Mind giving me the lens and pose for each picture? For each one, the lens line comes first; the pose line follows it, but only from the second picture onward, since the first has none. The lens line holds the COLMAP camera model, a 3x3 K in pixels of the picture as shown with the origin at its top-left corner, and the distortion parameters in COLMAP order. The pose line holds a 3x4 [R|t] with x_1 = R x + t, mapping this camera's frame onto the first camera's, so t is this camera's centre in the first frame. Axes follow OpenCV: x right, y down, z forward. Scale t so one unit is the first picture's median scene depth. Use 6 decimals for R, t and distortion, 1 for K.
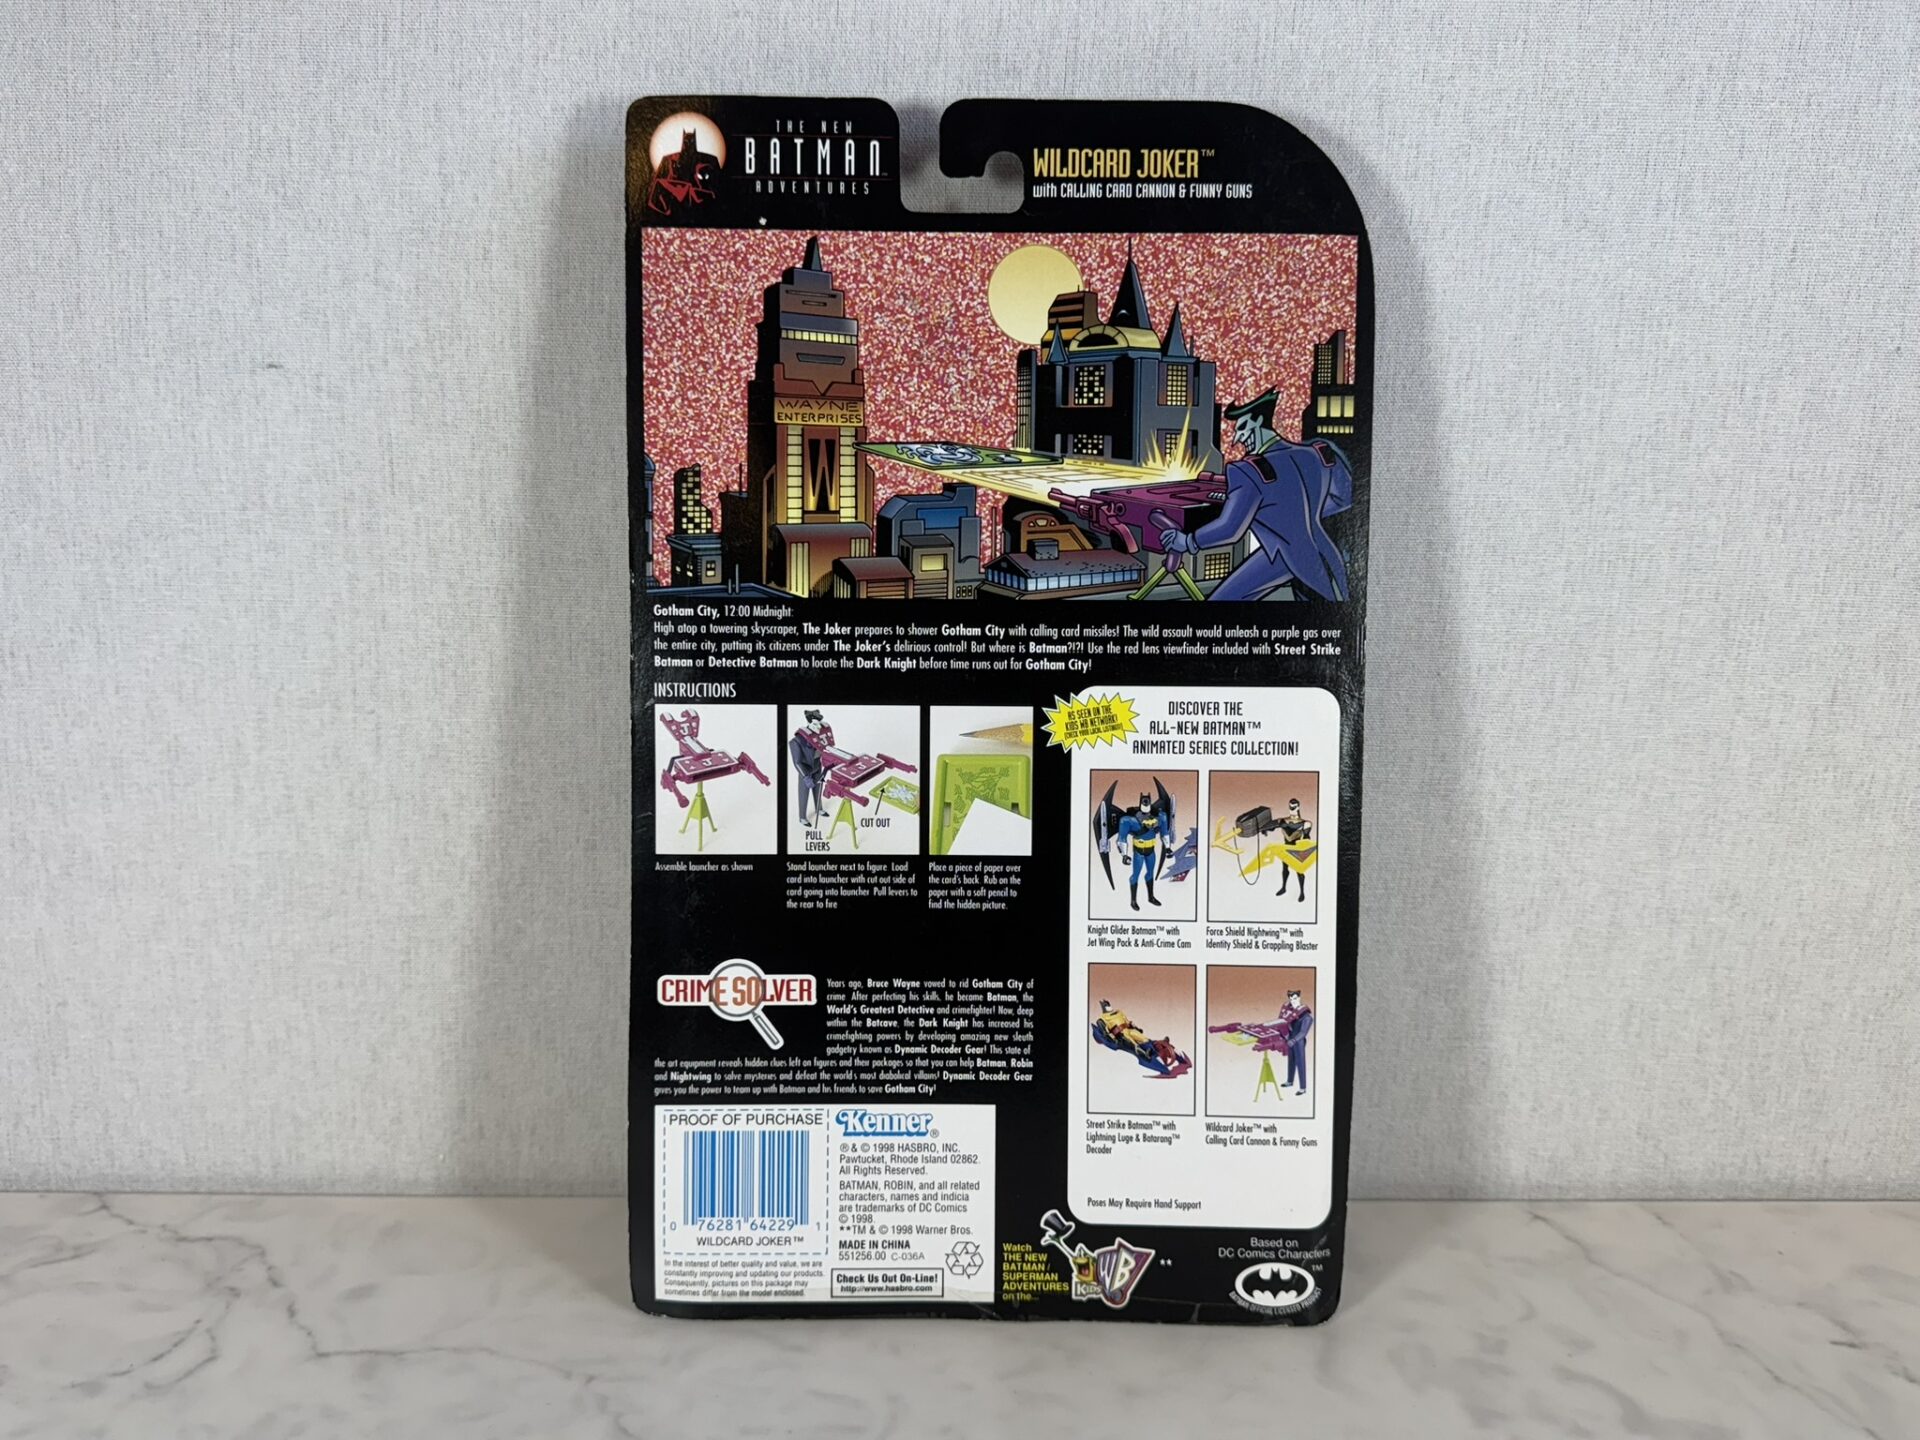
lens RADIAL K [[1716.2, 0, 951.5], [0, 1716.2, 703.2], [0, 0, 1]] dist [-0.020588, 0.010254]
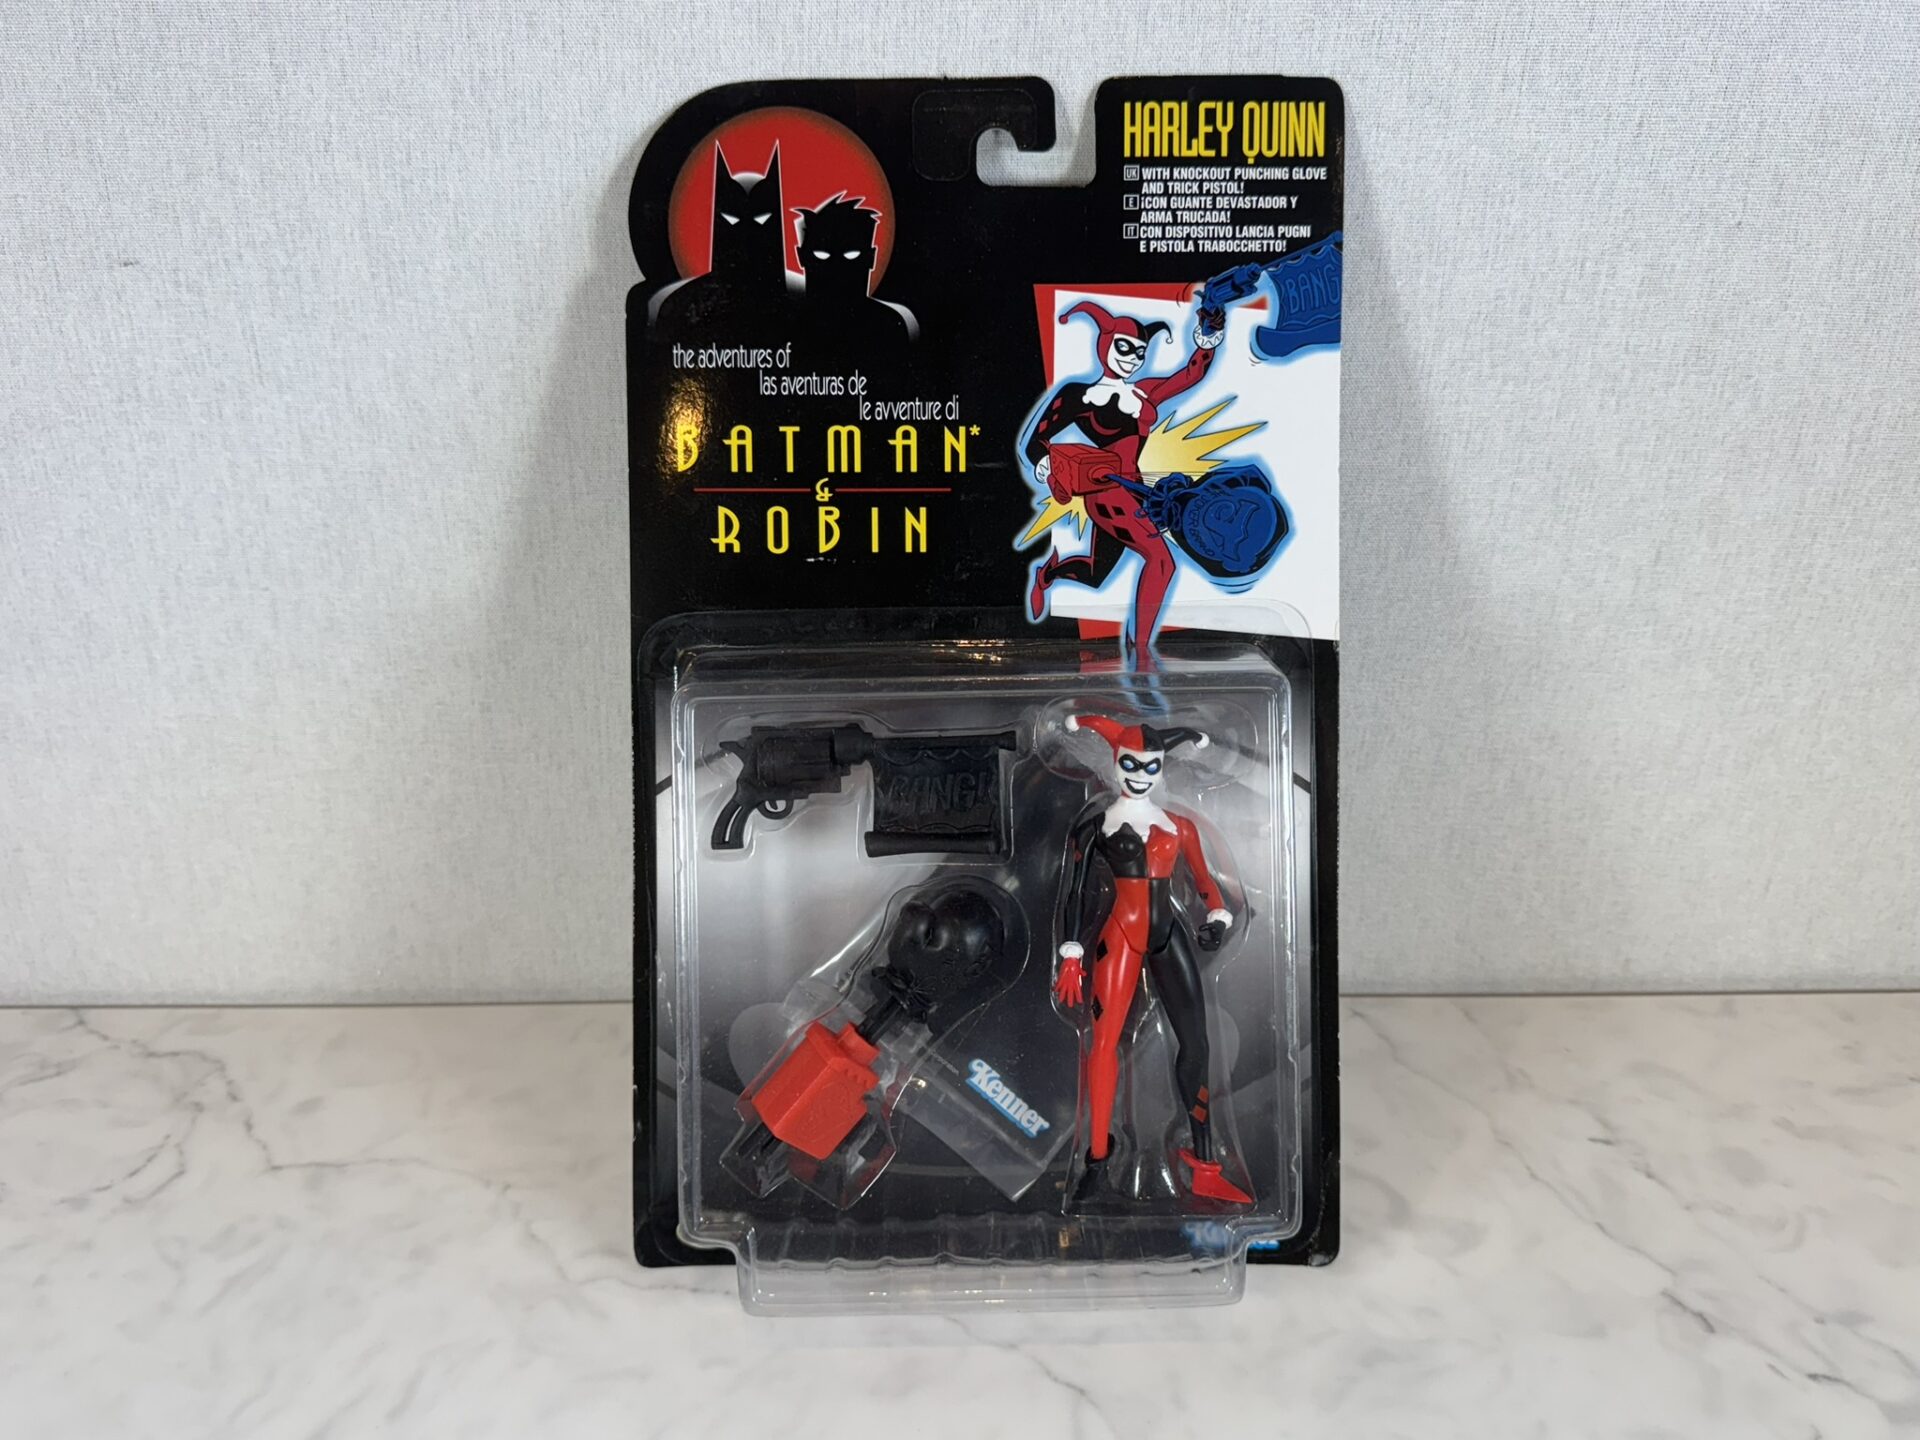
lens RADIAL K [[1716.1, 0, 948.6], [0, 1716.1, 778.9], [0, 0, 1]] dist [-0.023295, 0.006419]
pose [[0.999921, -0.012085, -0.003352, 0.086158], [0.012538, 0.969482, 0.244841, -0.138260], [0.000291, -0.244863, 0.969558, -0.052292]]
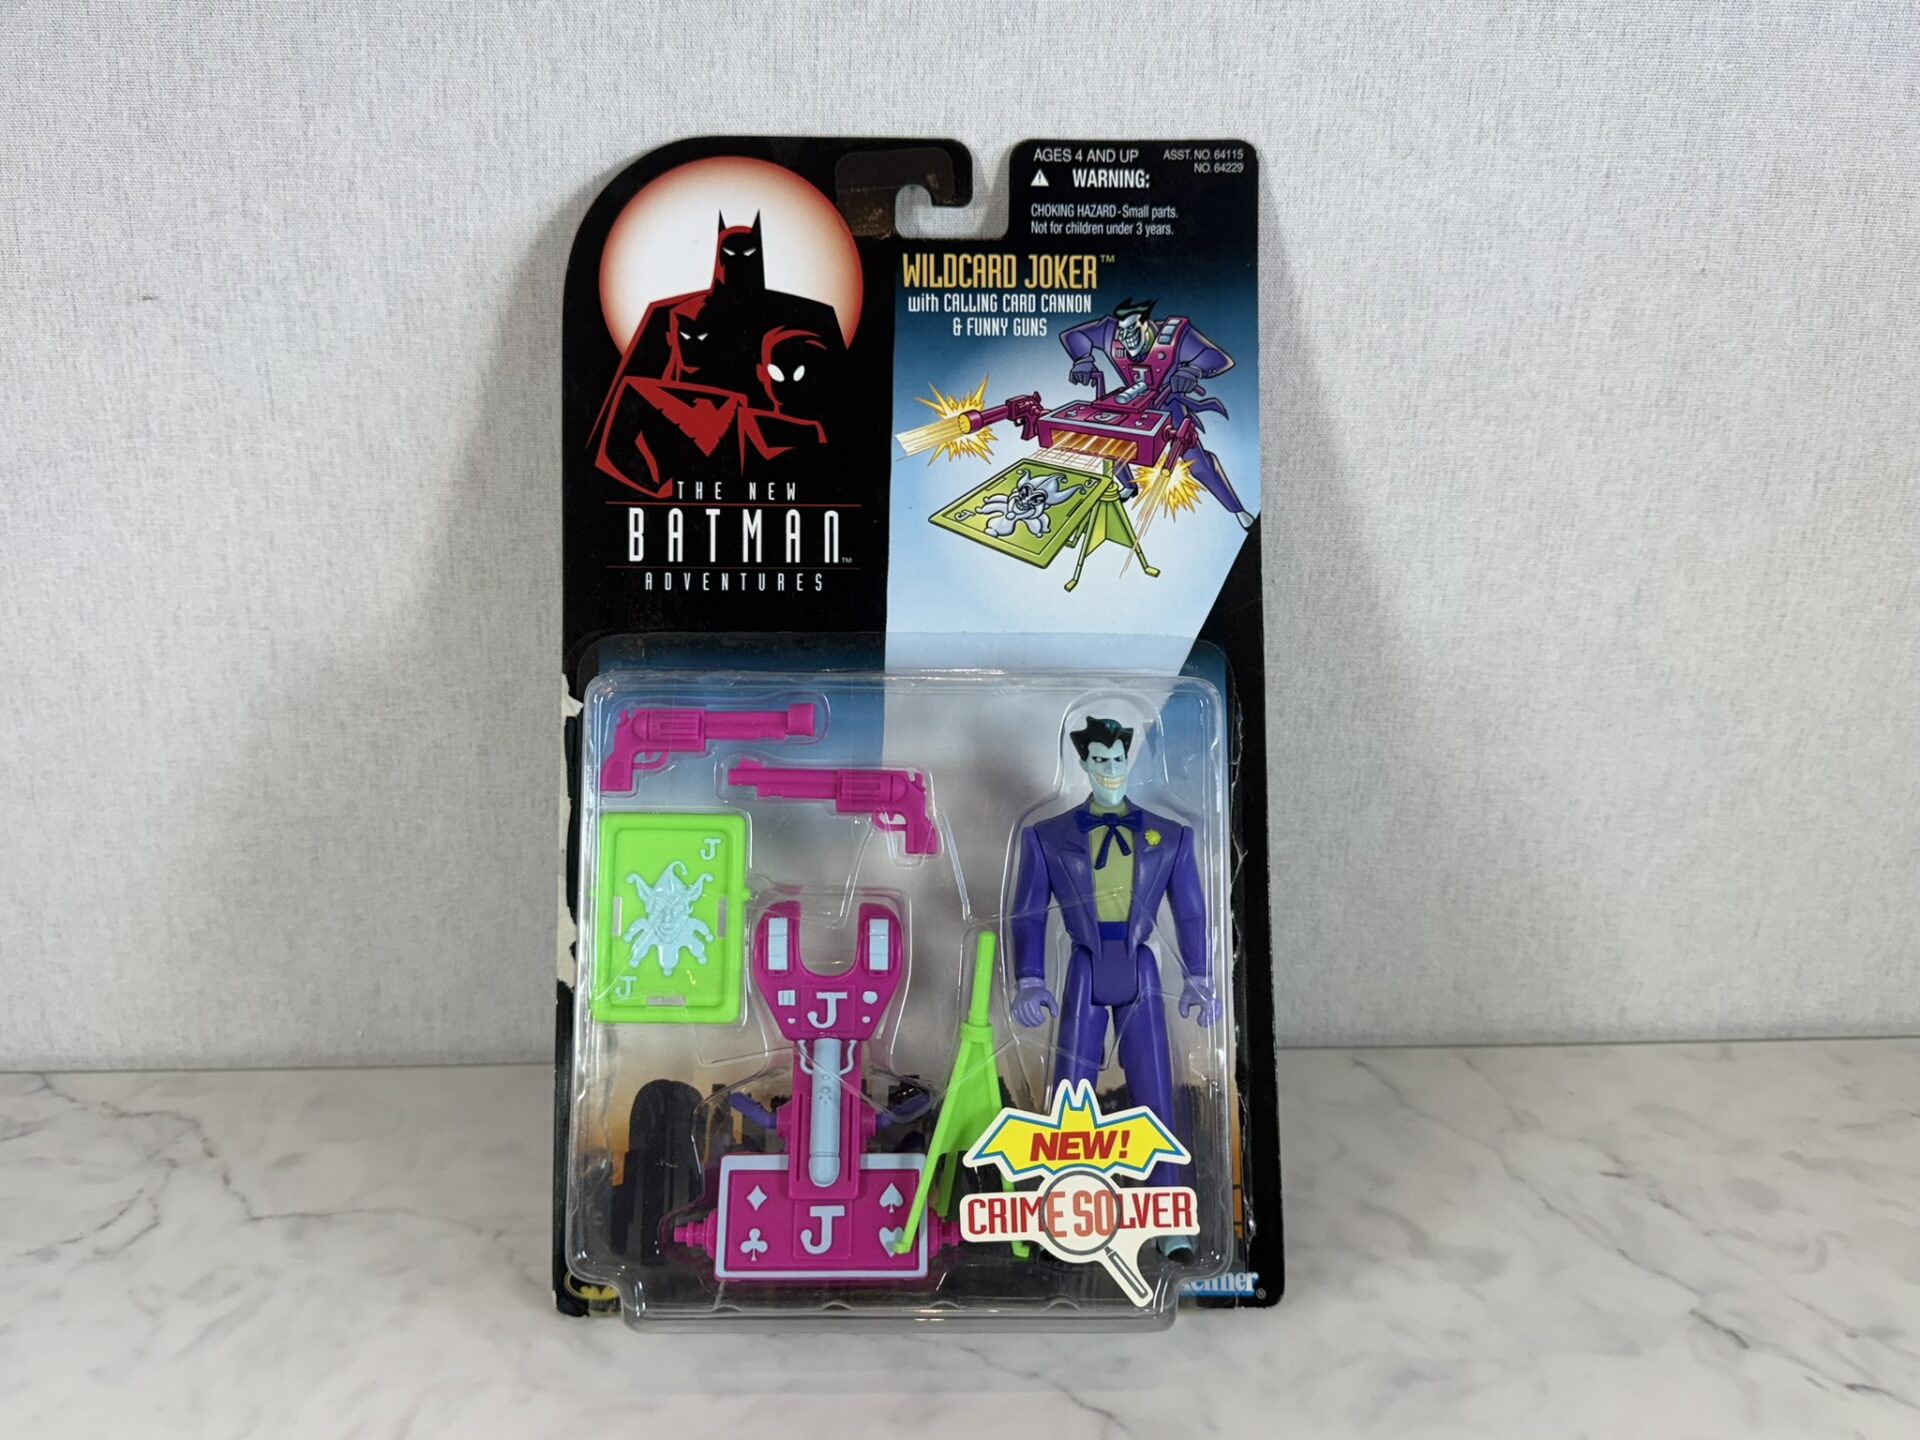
lens RADIAL K [[1720.3, 0, 951.1], [0, 1720.3, 756.2], [0, 0, 1]] dist [-0.022672, 0.004952]
pose [[0.999214, -0.016519, 0.036035, 0.043620], [0.011661, 0.991302, 0.131086, -0.051563], [-0.037887, -0.130563, 0.990716, -0.072395]]
